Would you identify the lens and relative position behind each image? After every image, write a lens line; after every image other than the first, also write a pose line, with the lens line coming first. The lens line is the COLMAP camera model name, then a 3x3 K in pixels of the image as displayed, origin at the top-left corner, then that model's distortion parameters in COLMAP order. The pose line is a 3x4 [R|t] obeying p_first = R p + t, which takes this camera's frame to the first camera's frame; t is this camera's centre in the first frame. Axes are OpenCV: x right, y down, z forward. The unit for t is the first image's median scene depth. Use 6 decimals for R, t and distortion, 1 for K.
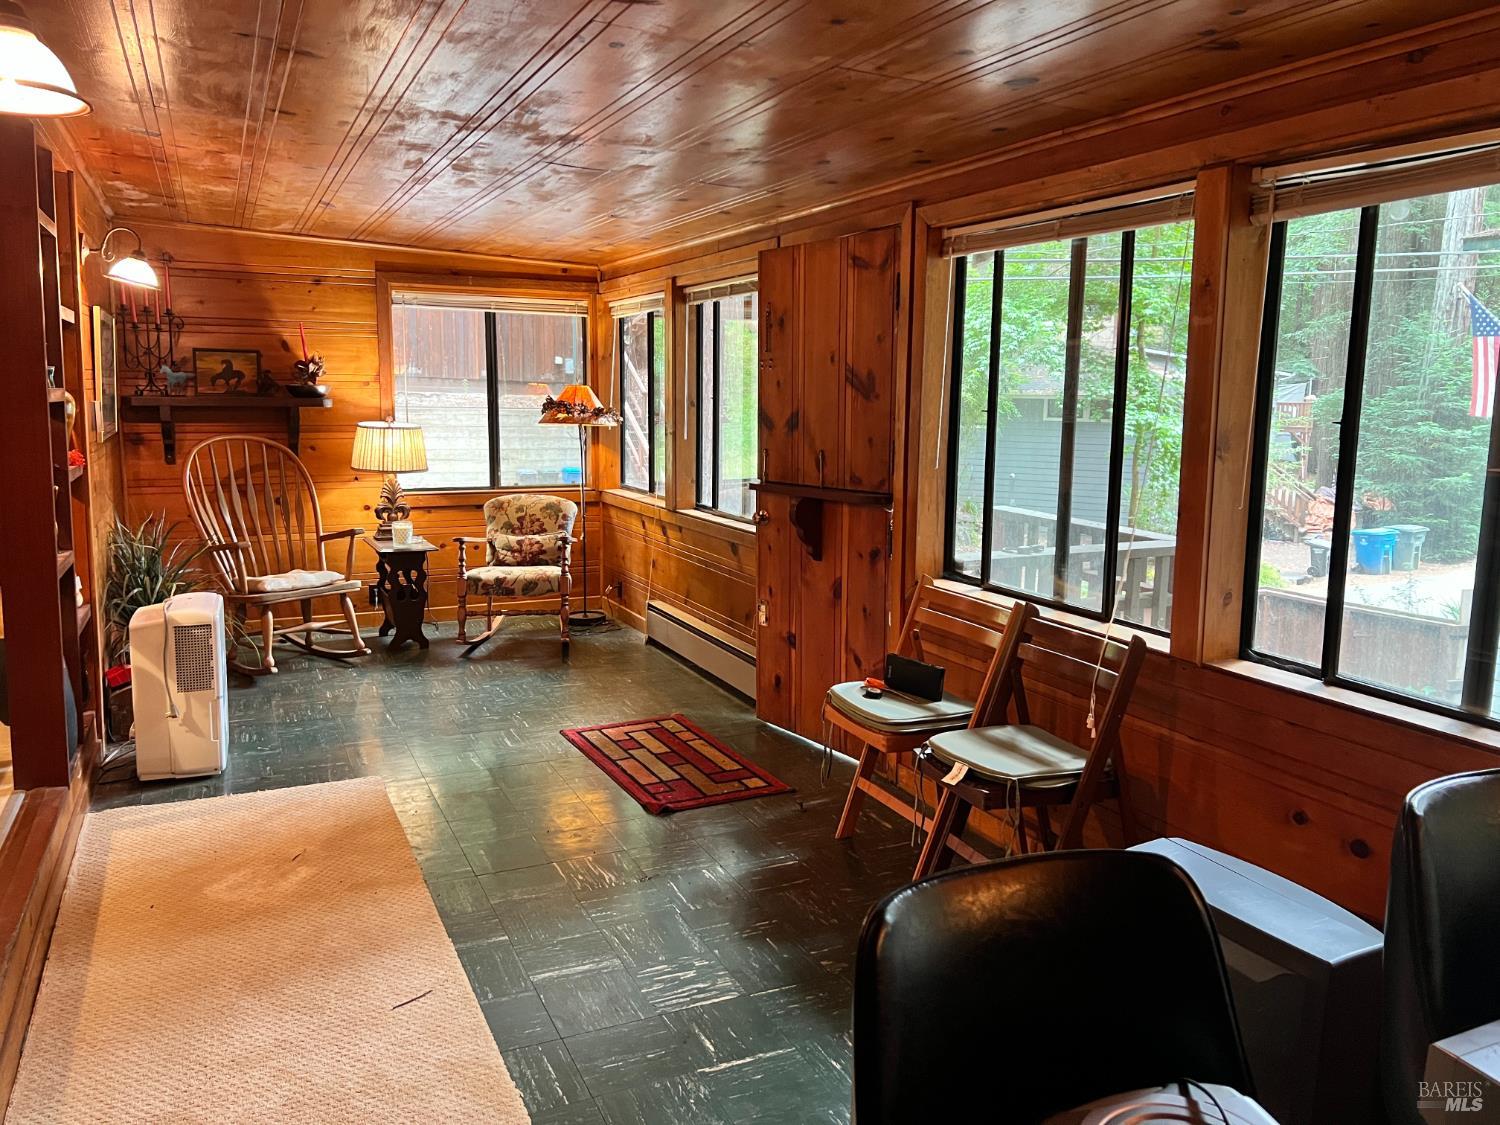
lens RADIAL K [[1124.6, 0, 753.5], [0, 1124.6, 558.1], [0, 0, 1]] dist [0.037719, -0.039396]
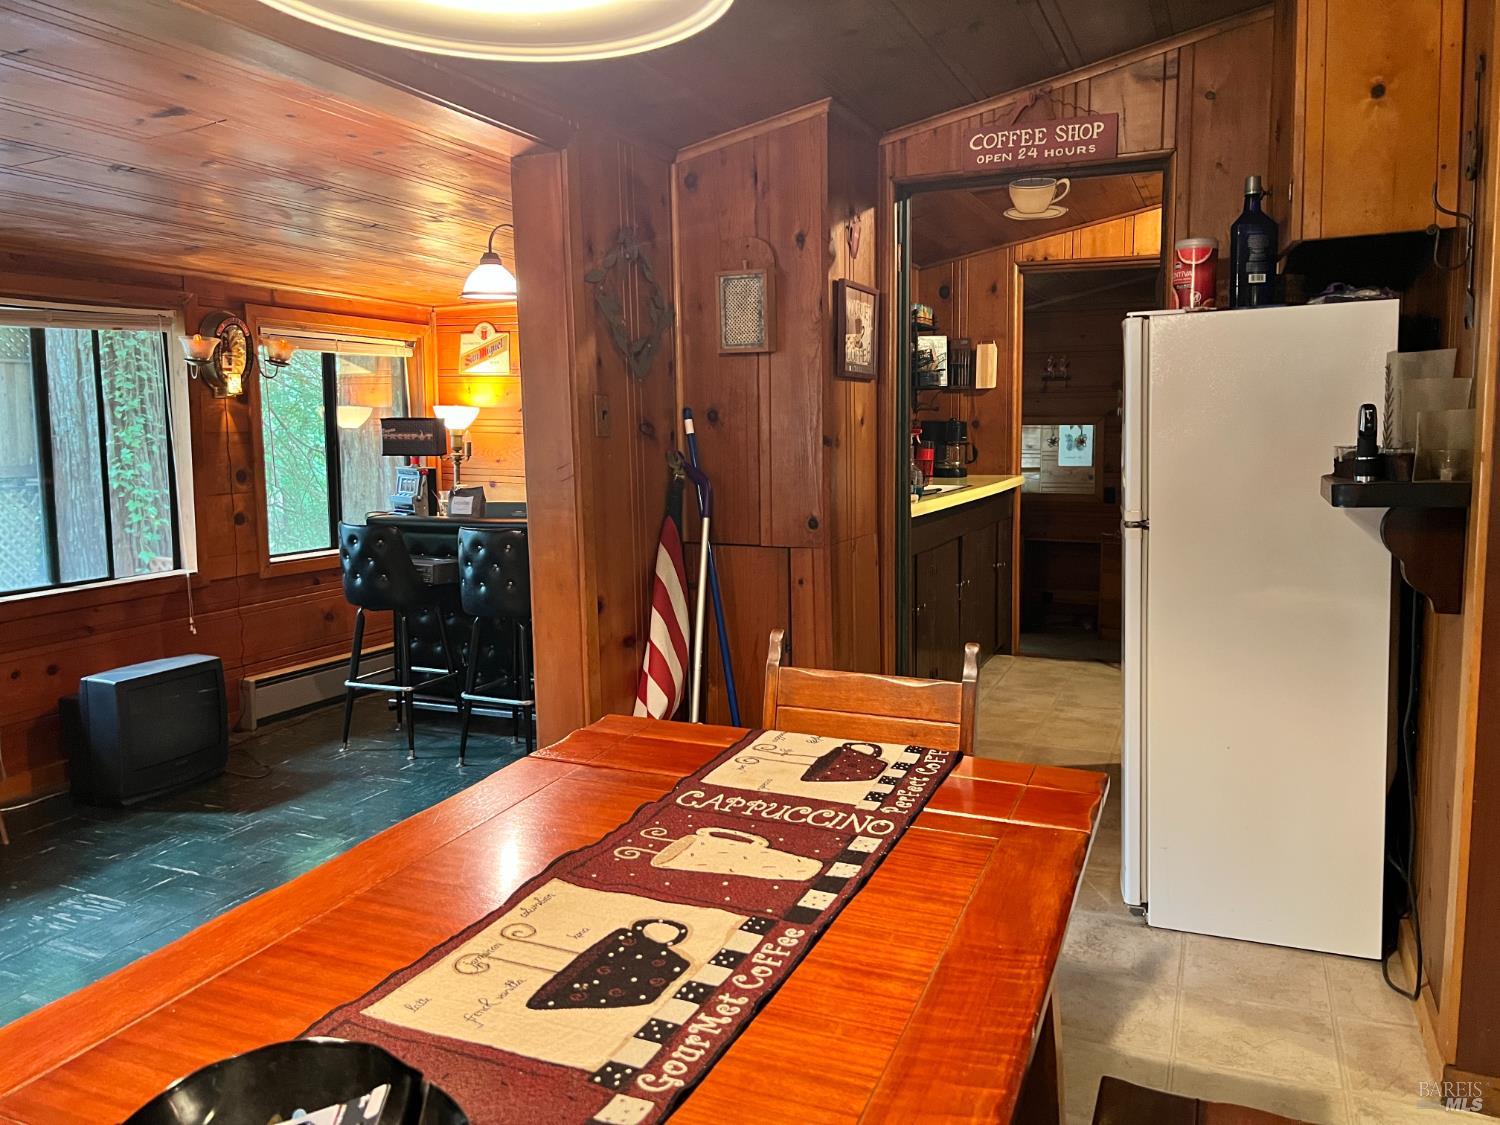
lens RADIAL K [[1124.6, 0, 749.6], [0, 1124.6, 561.3], [0, 0, 1]] dist [0.037719, -0.039396]
pose [[-0.659531, -0.102540, 0.744650, -0.660114], [0.116088, 0.964871, 0.235684, -0.092405], [-0.742659, 0.241886, -0.624459, 0.525159]]
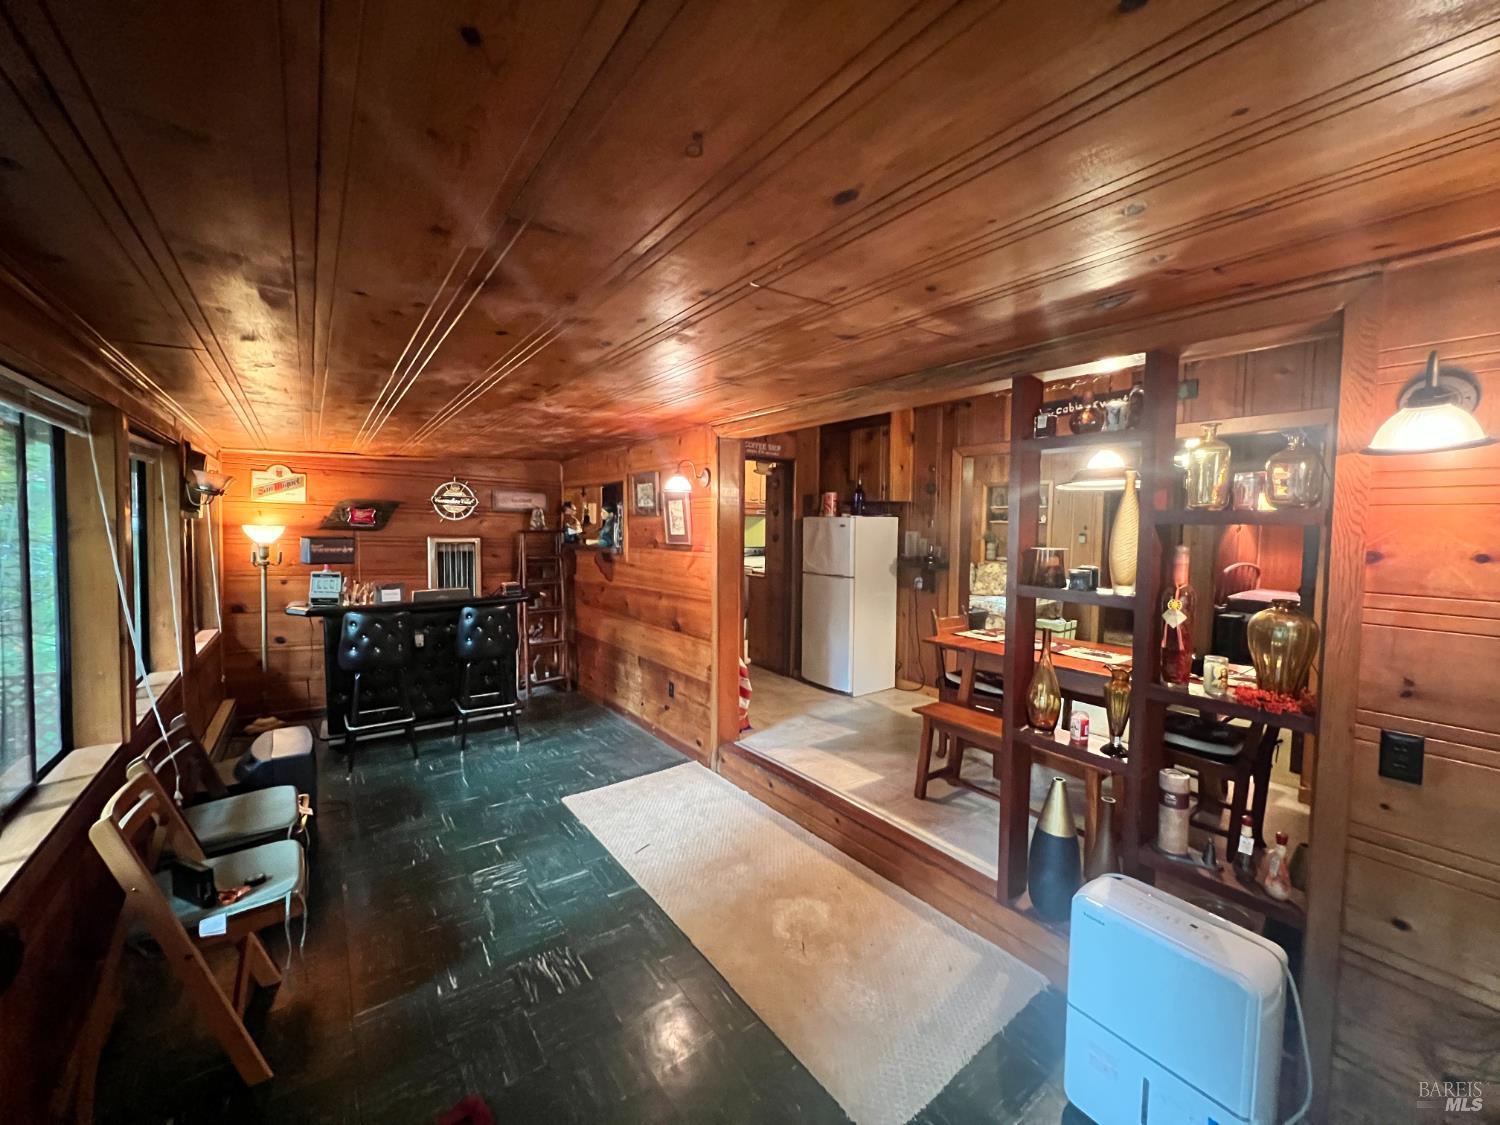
lens RADIAL K [[598.7, 0, 746.5], [0, 598.7, 556.2], [0, 0, 1]] dist [0.000794, 0.000002]
pose [[-0.981672, -0.021042, -0.189415, -0.118995], [-0.059131, 0.978466, 0.197757, -0.163036], [0.181175, 0.205333, -0.961776, 0.880468]]
